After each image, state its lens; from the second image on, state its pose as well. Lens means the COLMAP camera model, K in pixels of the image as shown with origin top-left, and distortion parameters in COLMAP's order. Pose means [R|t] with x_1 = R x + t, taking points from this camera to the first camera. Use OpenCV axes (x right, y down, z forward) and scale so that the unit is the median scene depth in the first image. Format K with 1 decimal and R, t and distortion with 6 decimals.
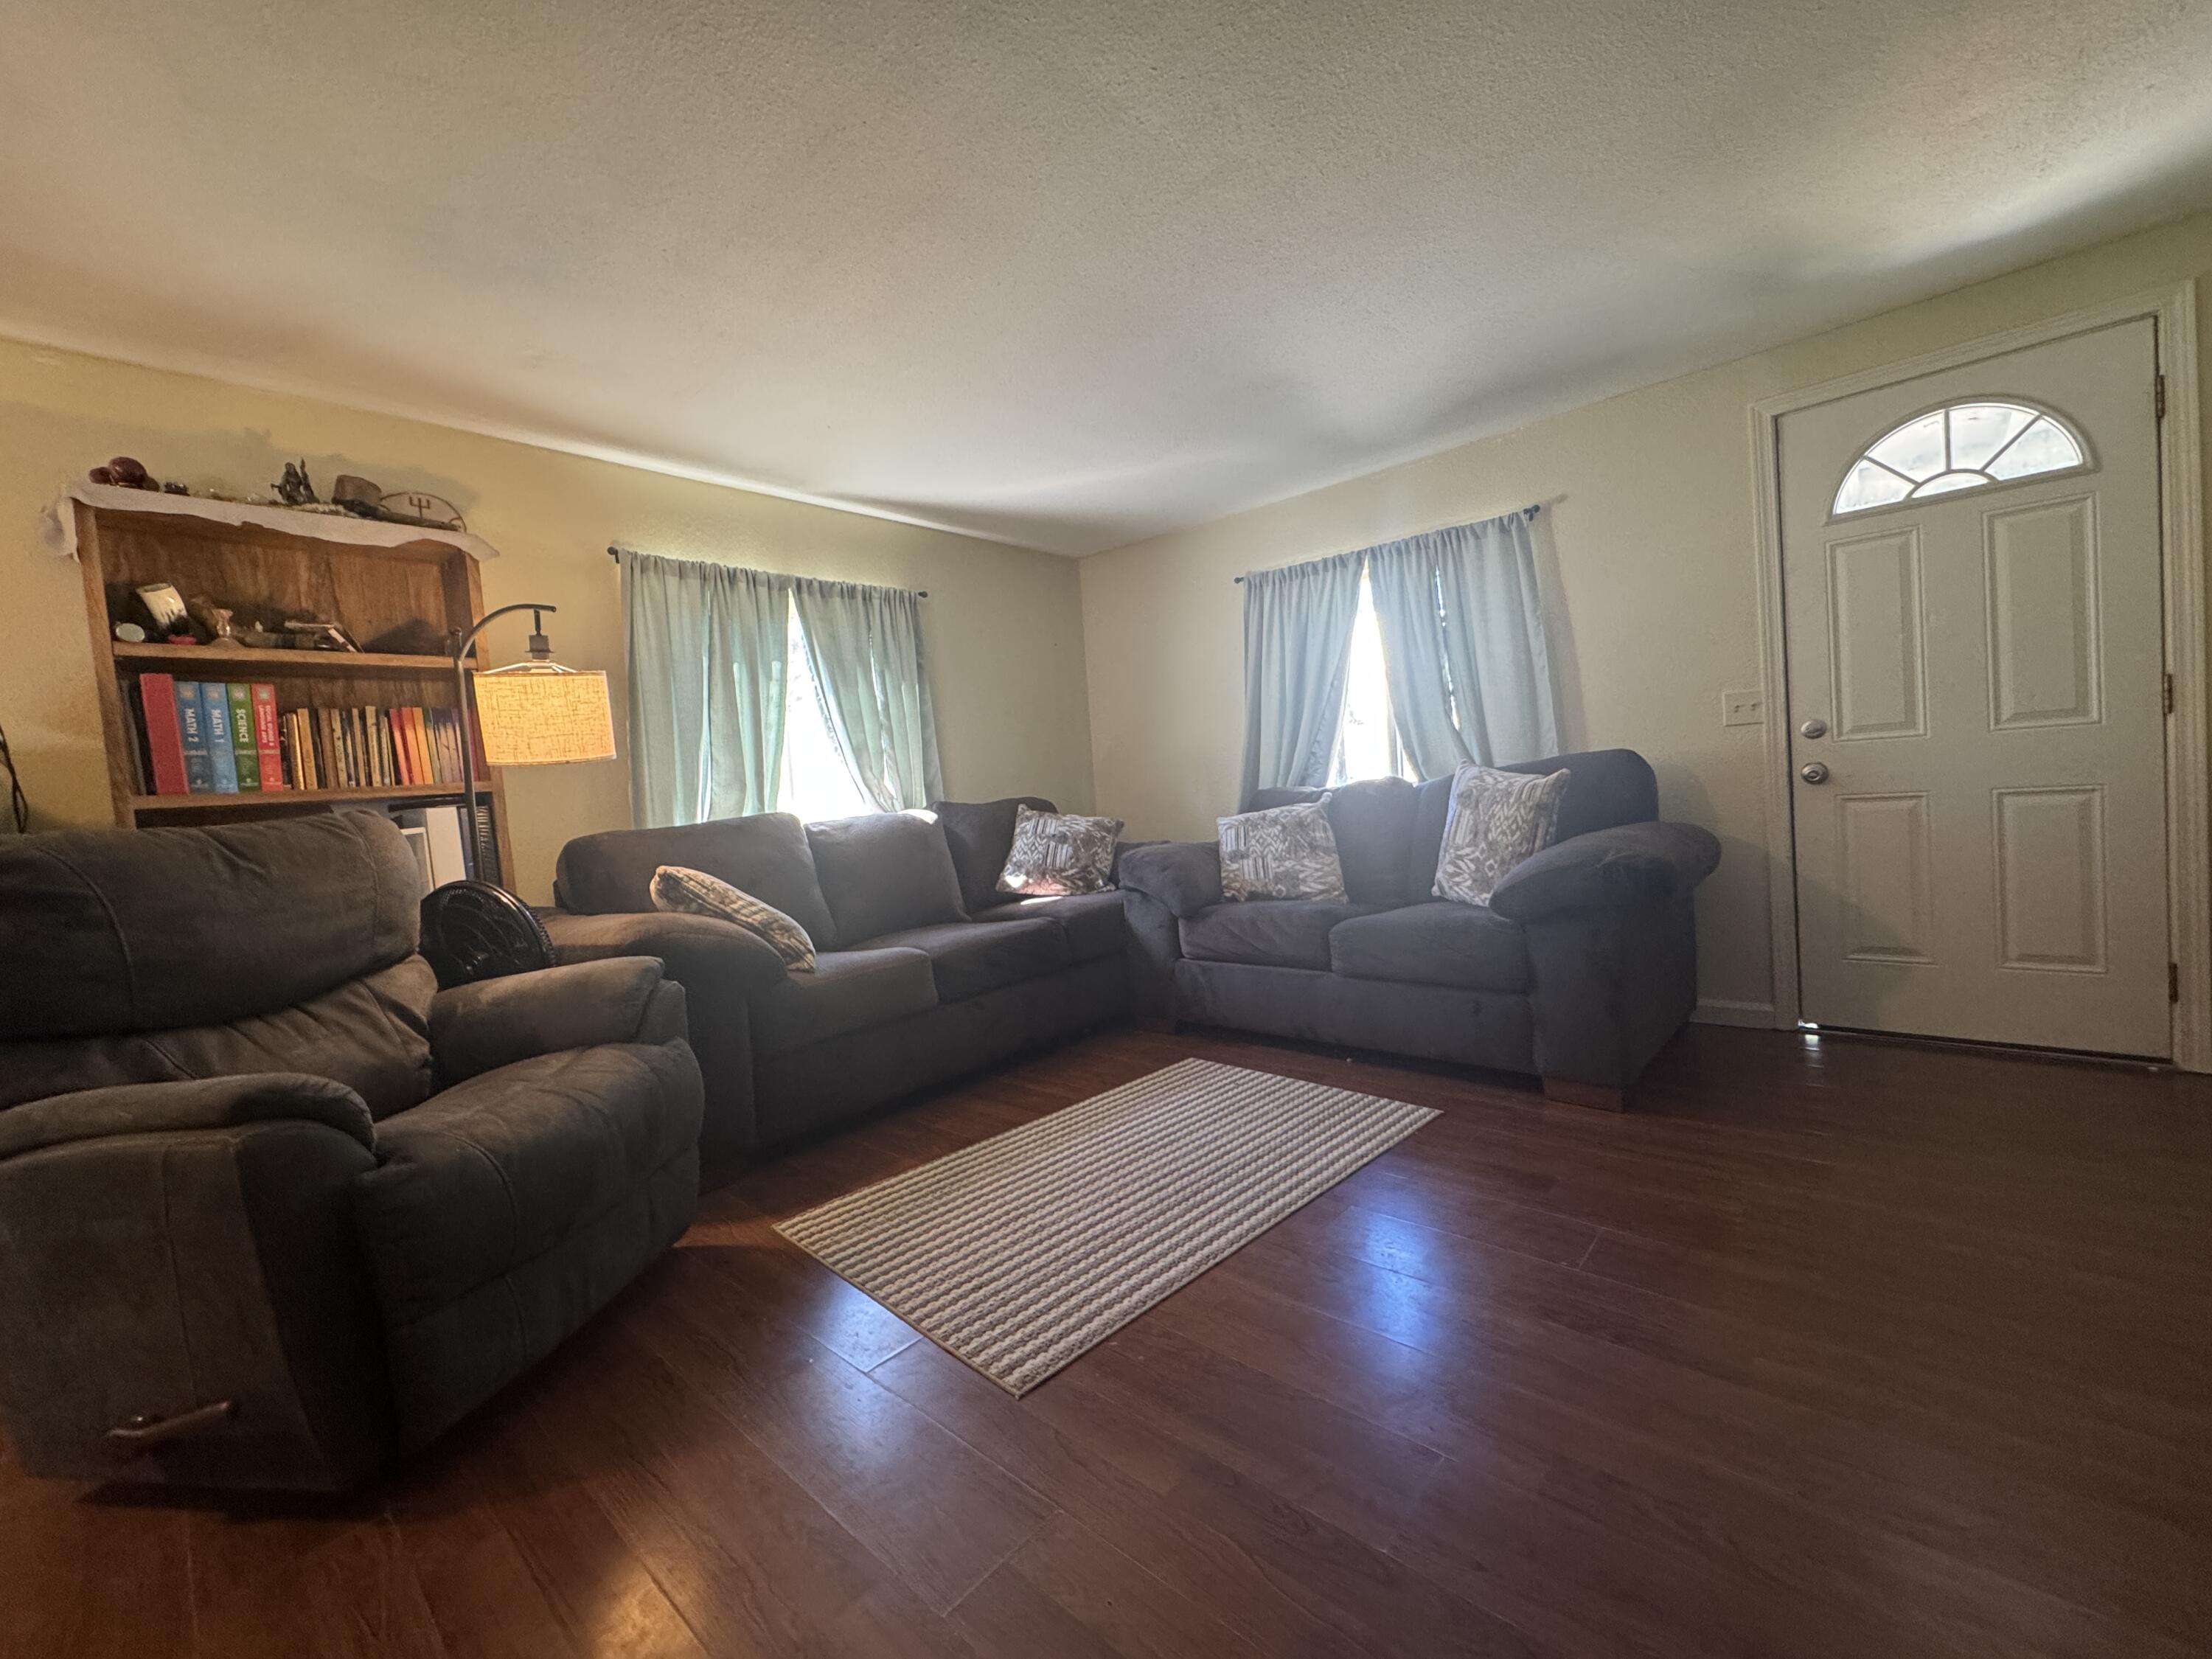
lens RADIAL K [[882.5, 0, 1102.0], [0, 882.5, 828.3], [0, 0, 1]] dist [-0.002537, 0.000238]
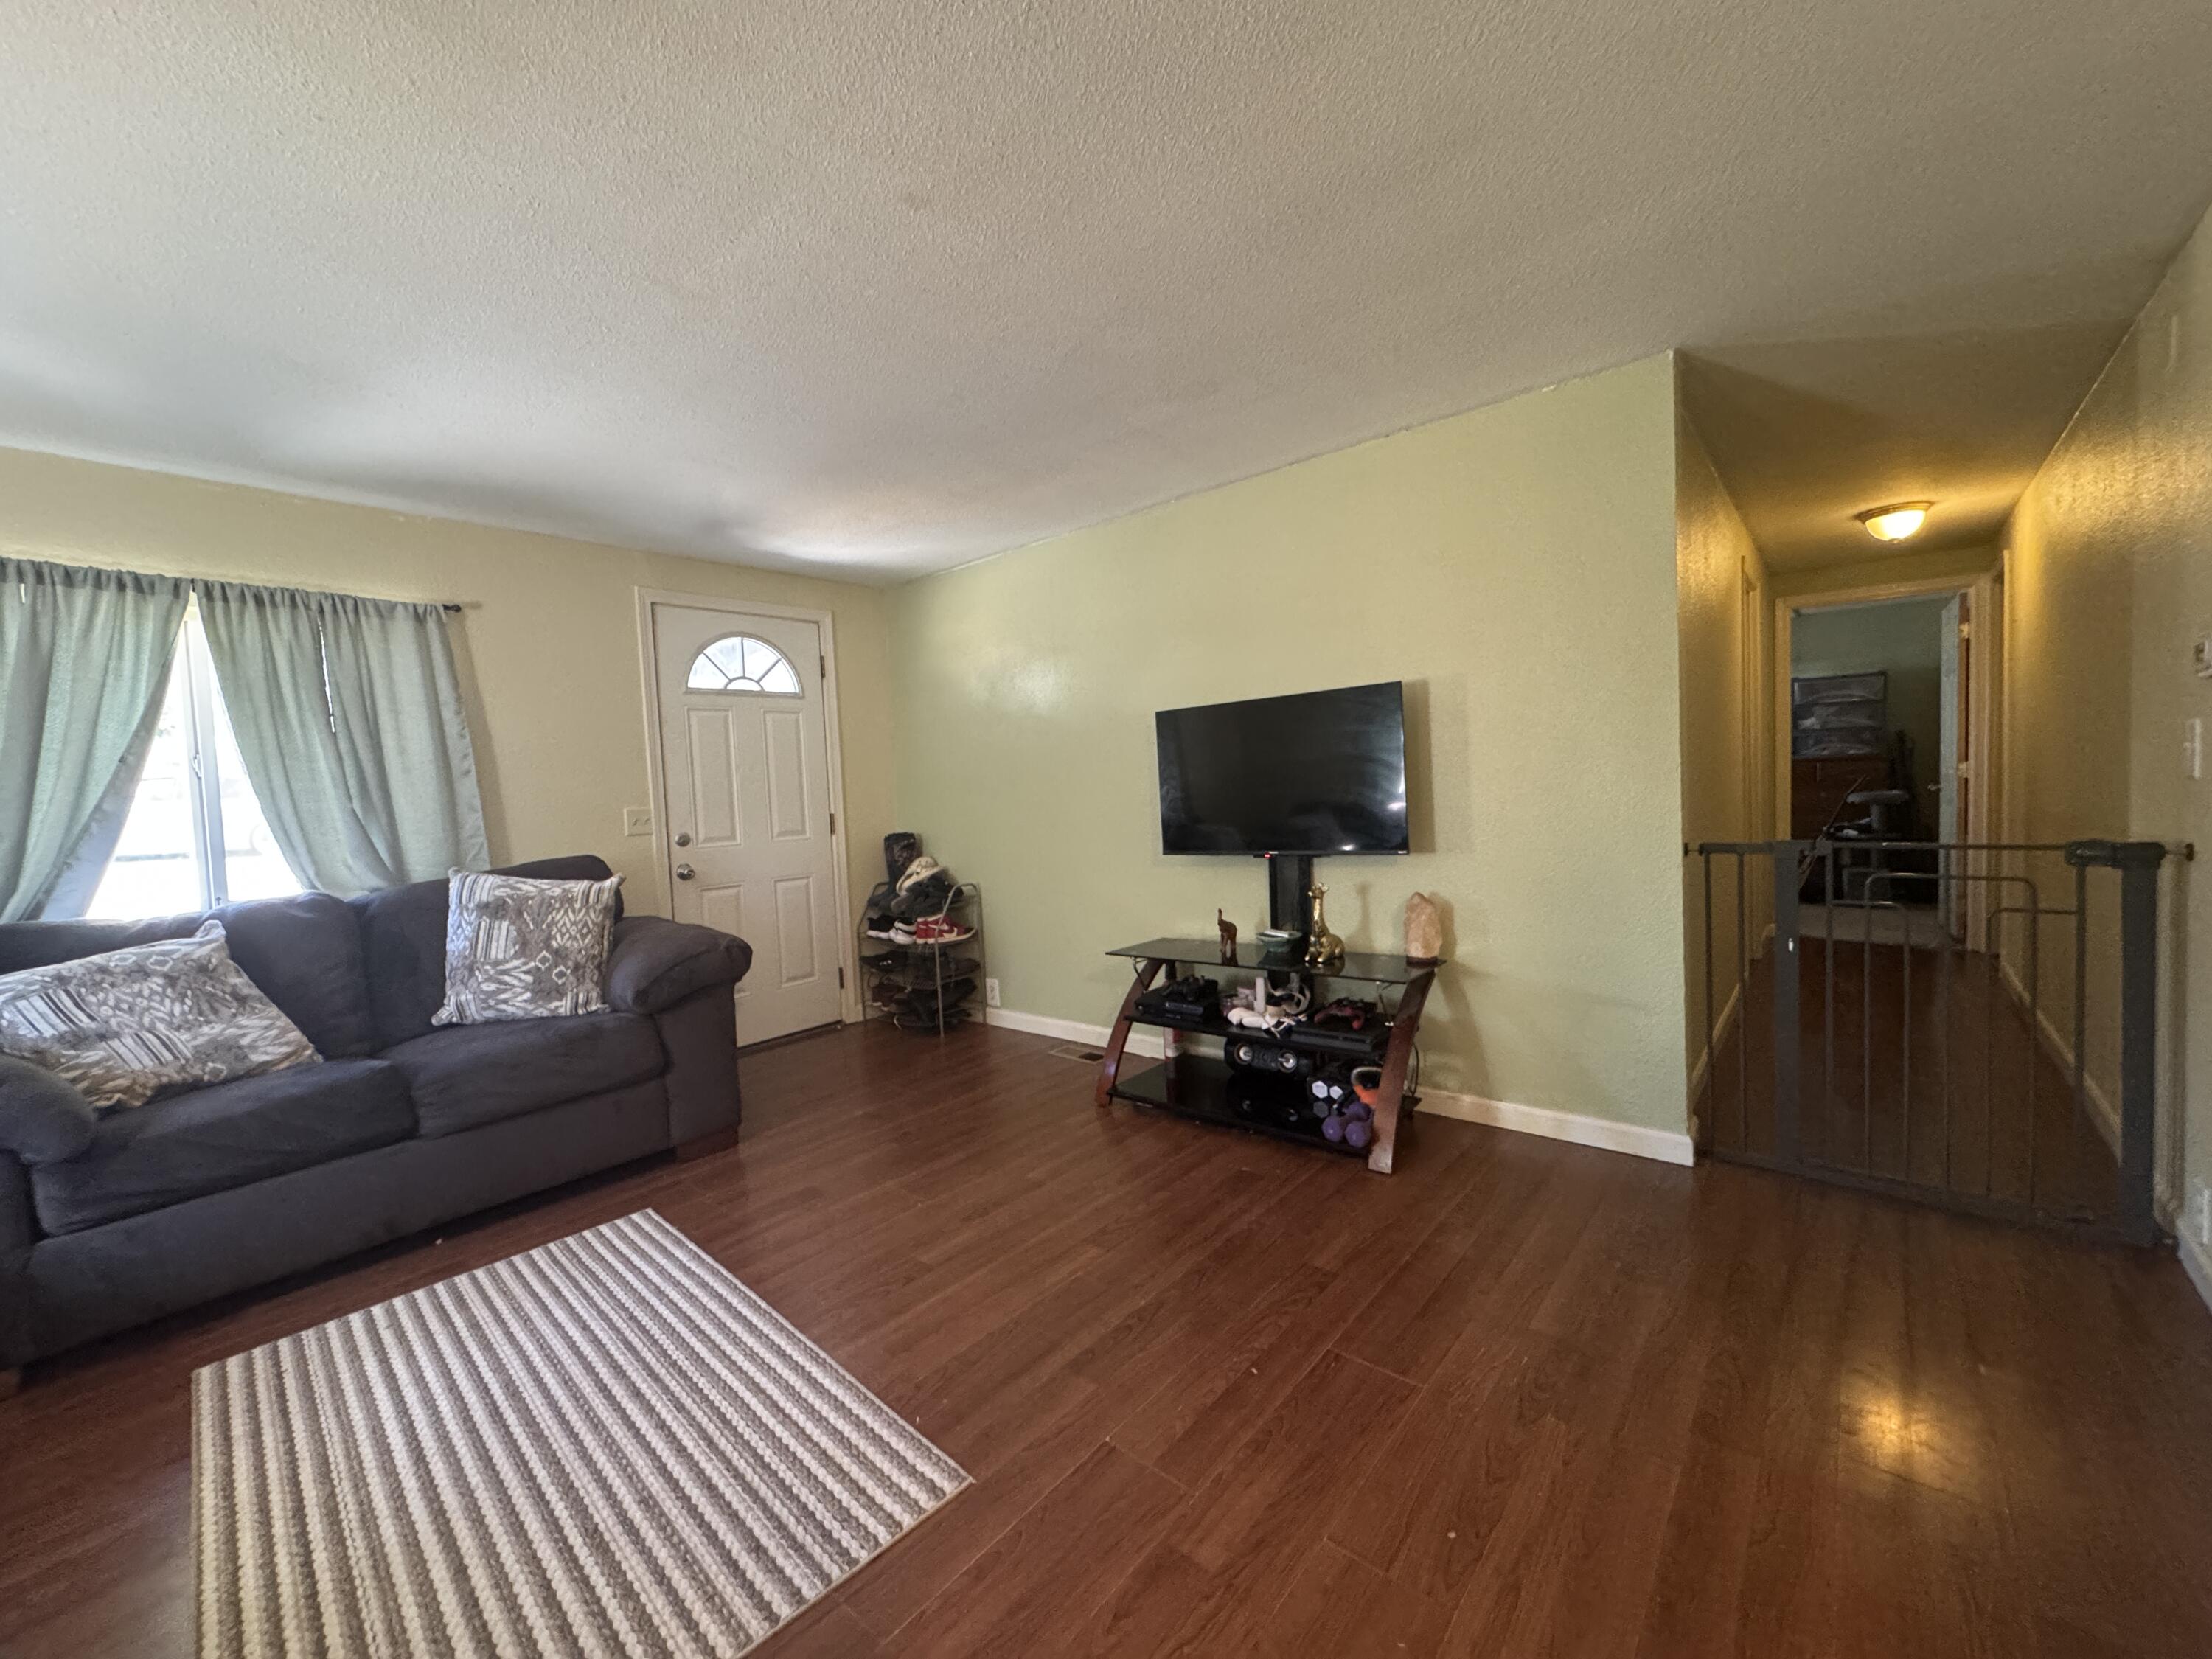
lens RADIAL K [[882.5, 0, 1102.0], [0, 882.5, 828.3], [0, 0, 1]] dist [-0.002537, 0.000238]
pose [[-0.023660, 0.022493, 0.999467, -0.556539], [0.090544, 0.995686, -0.020265, -0.043410], [-0.995611, 0.090016, -0.025595, 0.386861]]
